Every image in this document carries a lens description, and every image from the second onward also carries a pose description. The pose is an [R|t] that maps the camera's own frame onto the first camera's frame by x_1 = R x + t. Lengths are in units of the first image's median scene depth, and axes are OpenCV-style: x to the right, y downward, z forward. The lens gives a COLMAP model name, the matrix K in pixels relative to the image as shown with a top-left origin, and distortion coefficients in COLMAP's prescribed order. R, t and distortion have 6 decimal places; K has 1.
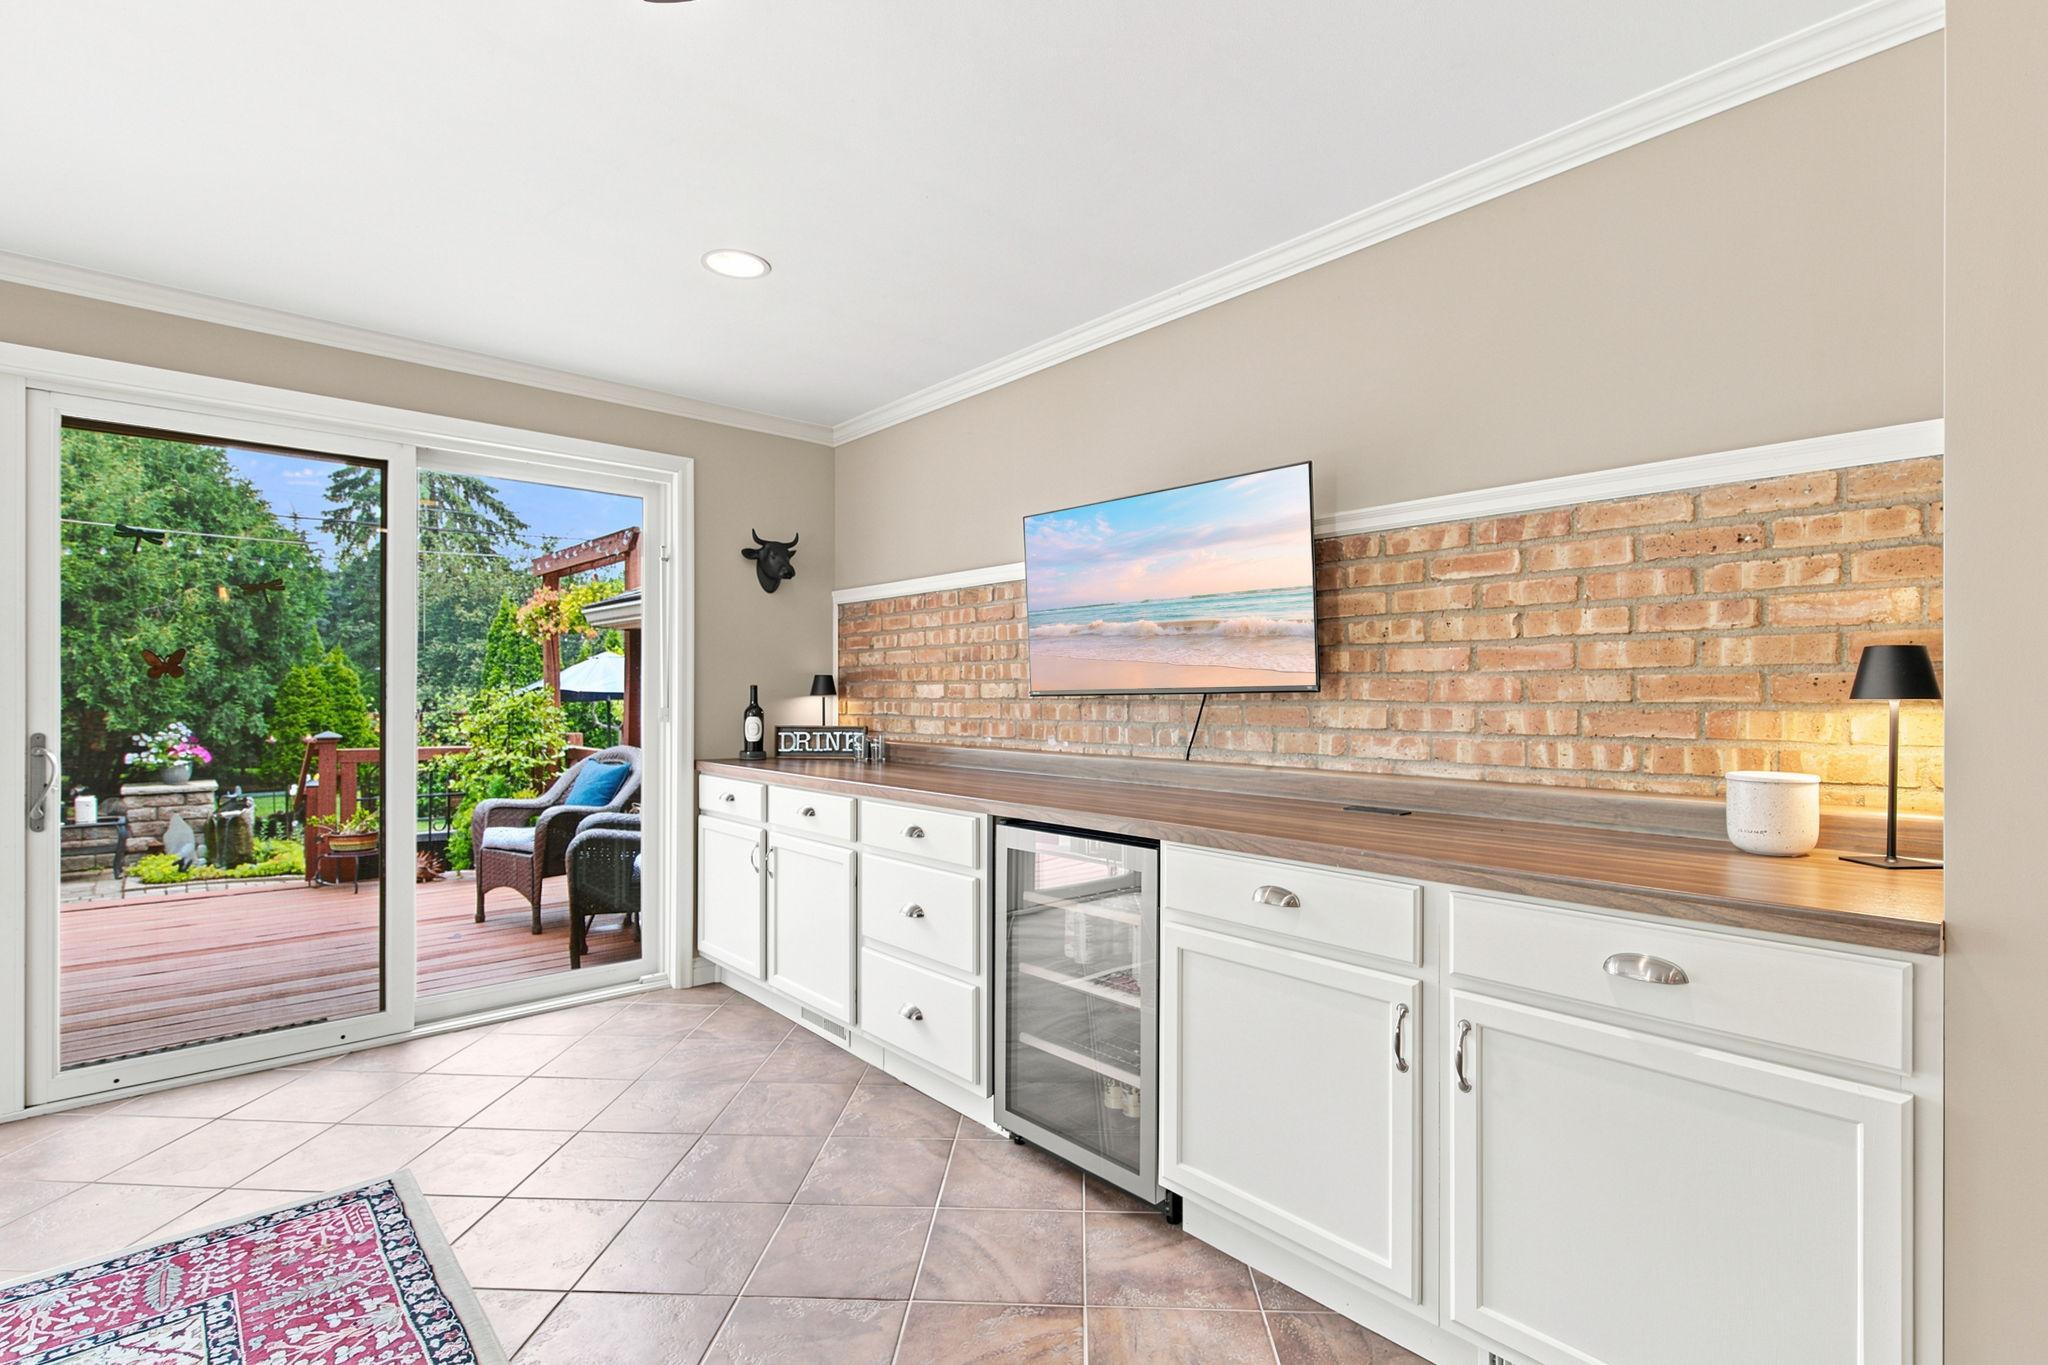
lens RADIAL K [[965.3, 0, 1025.7], [0, 965.3, 690.7], [0, 0, 1]] dist [0.005231, -0.001111]
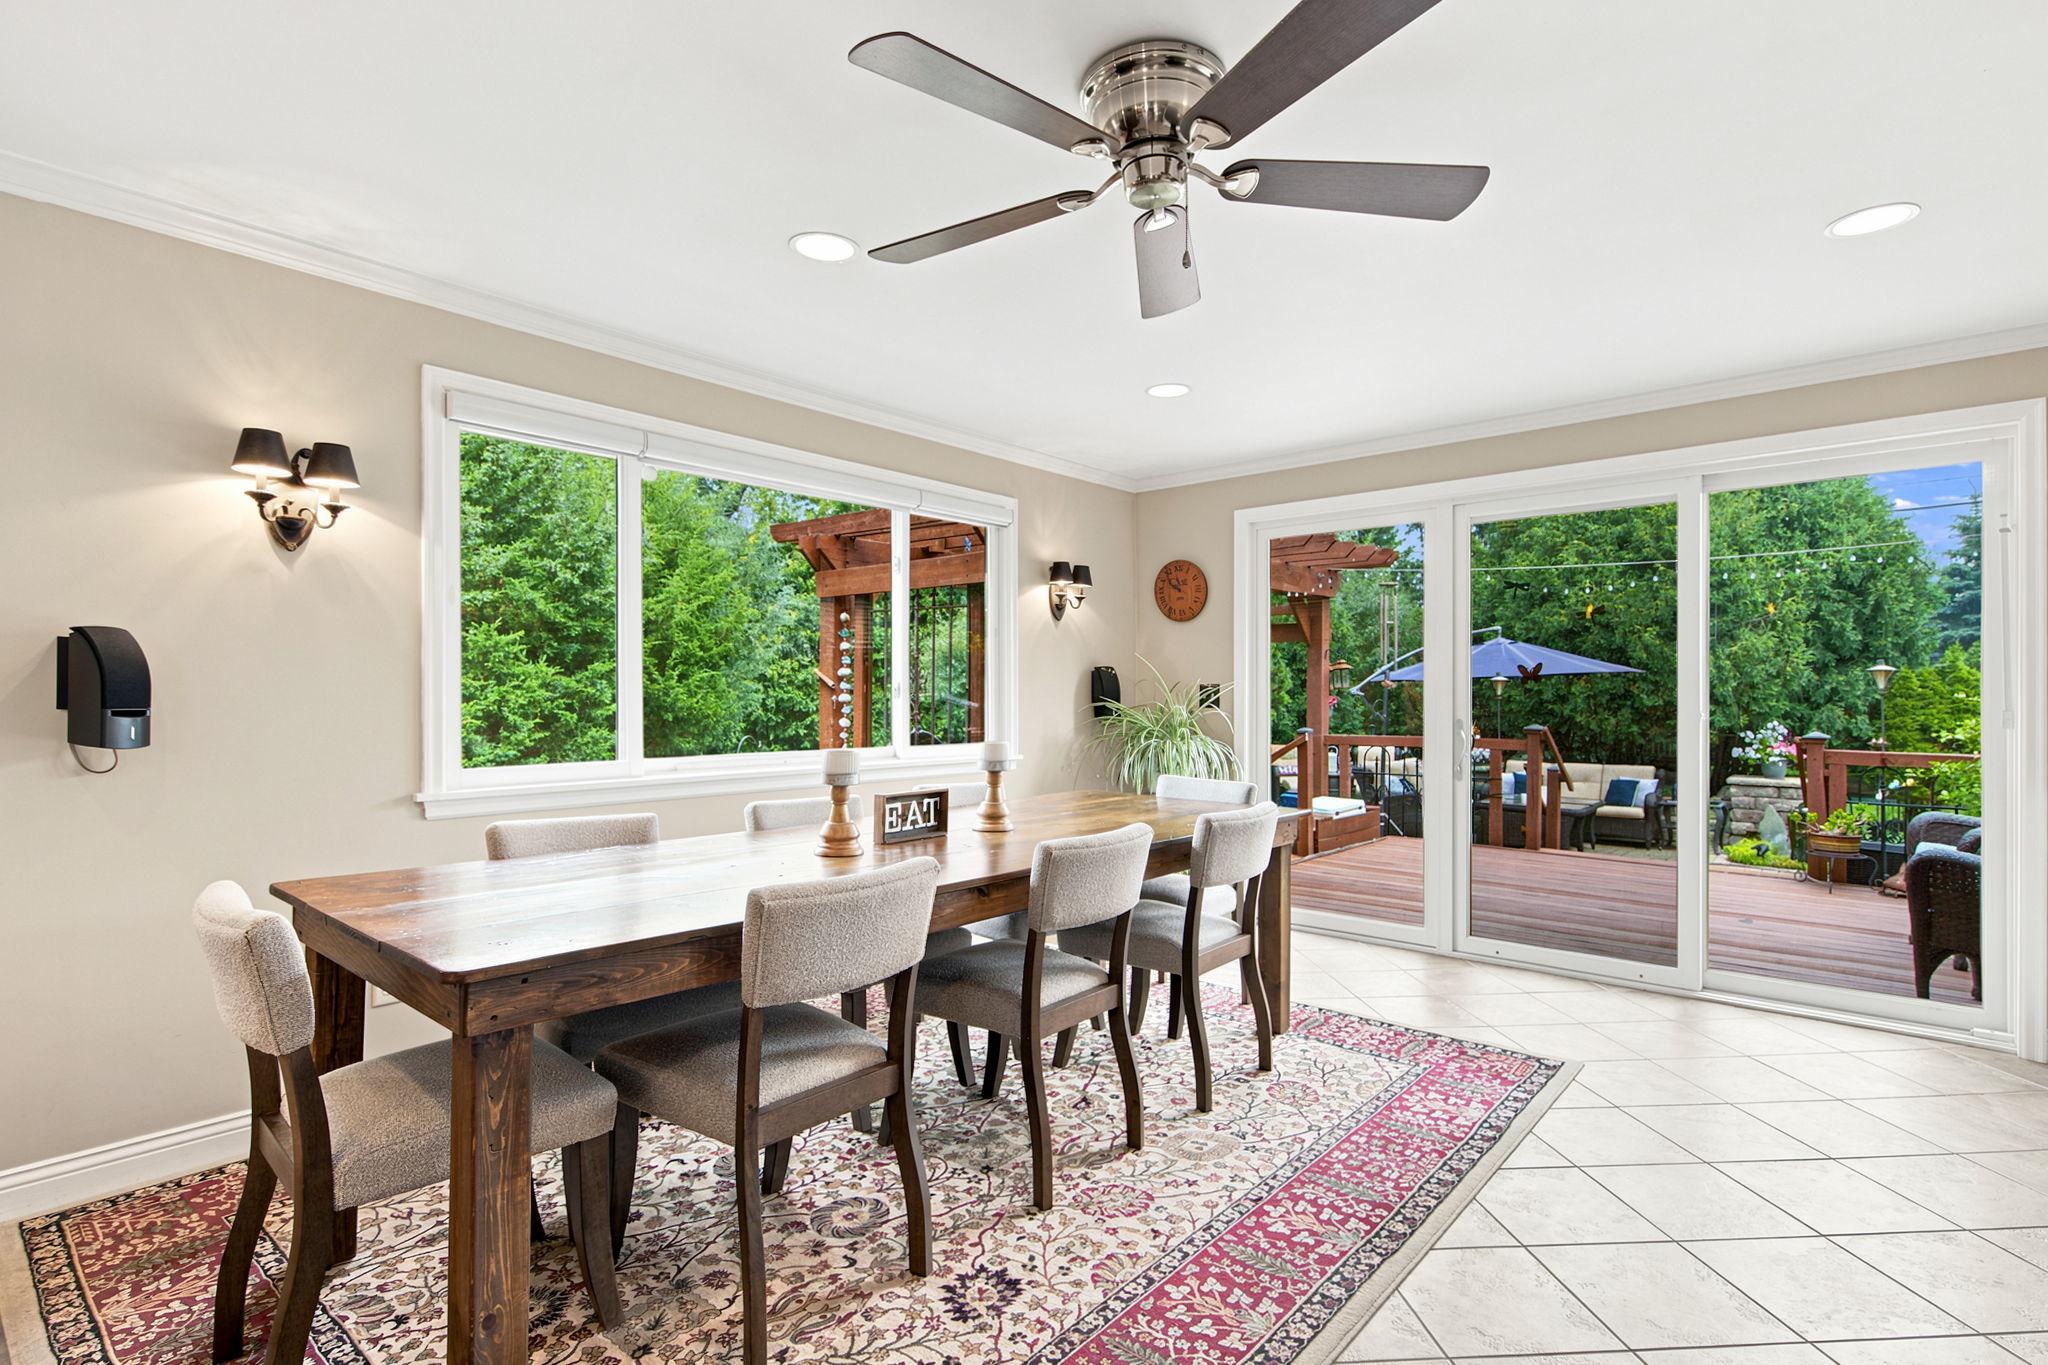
lens RADIAL K [[965.3, 0, 1012.4], [0, 965.3, 696.8], [0, 0, 1]] dist [0.005231, -0.001111]
pose [[0.115449, 0.001513, -0.993312, 0.839223], [0.002426, 0.999995, 0.001805, 0.002824], [0.993310, -0.002618, 0.115445, 0.145889]]
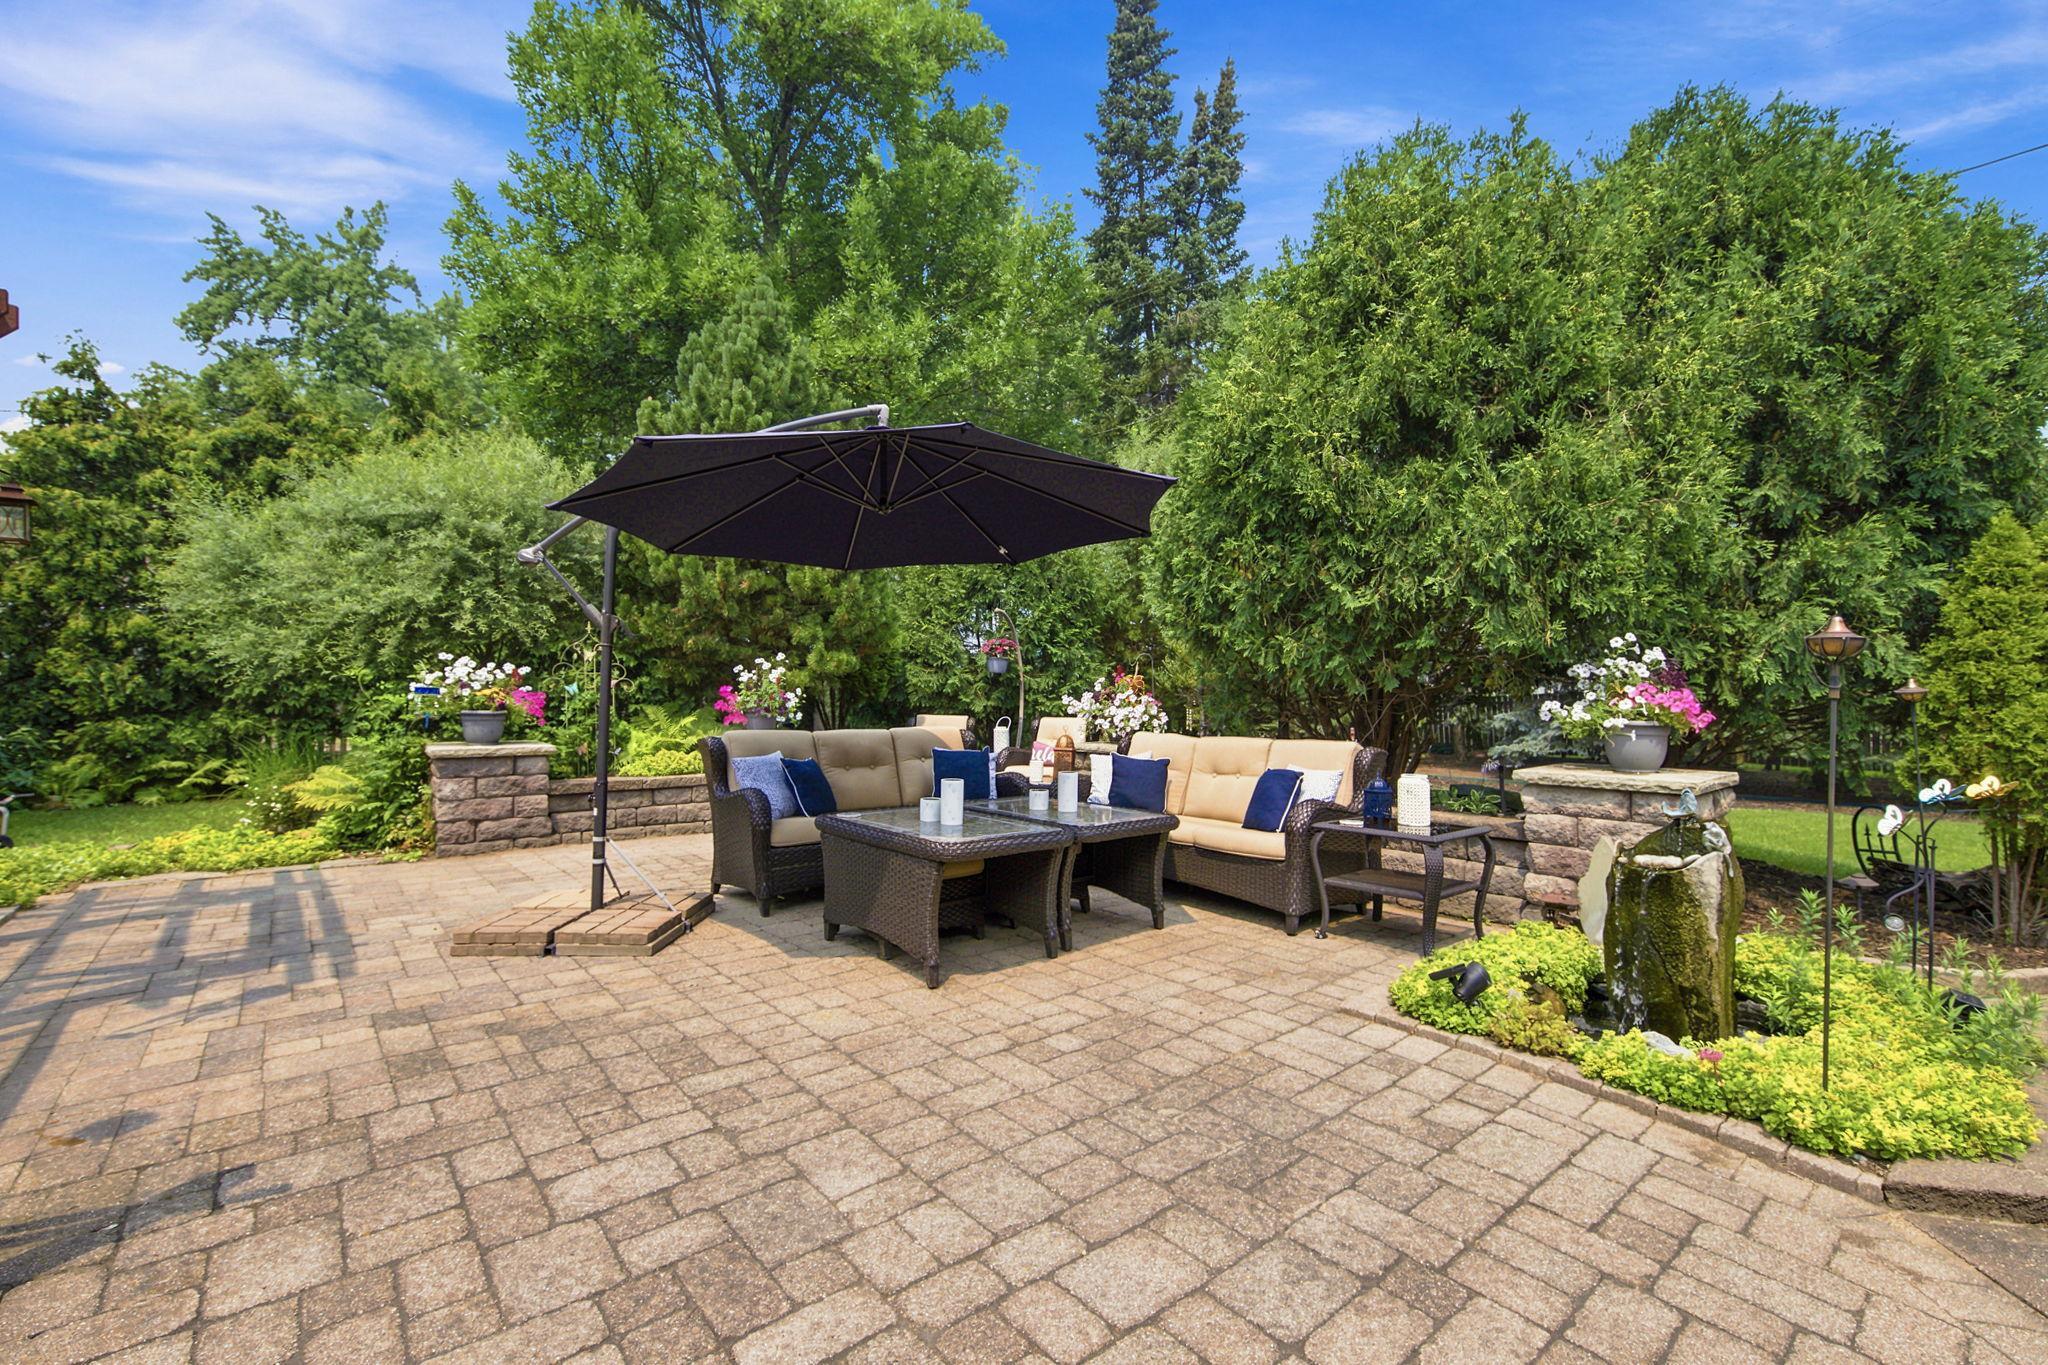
lens RADIAL K [[818.5, 0, 1029.9], [0, 818.5, 694.7], [0, 0, 1]] dist [-0.002874, -0.000447]
pose [[-0.042340, -0.015489, -0.998983, -3.665683], [-0.003777, 0.999875, -0.015343, 0.510190], [0.999096, 0.003123, -0.042393, 5.581124]]
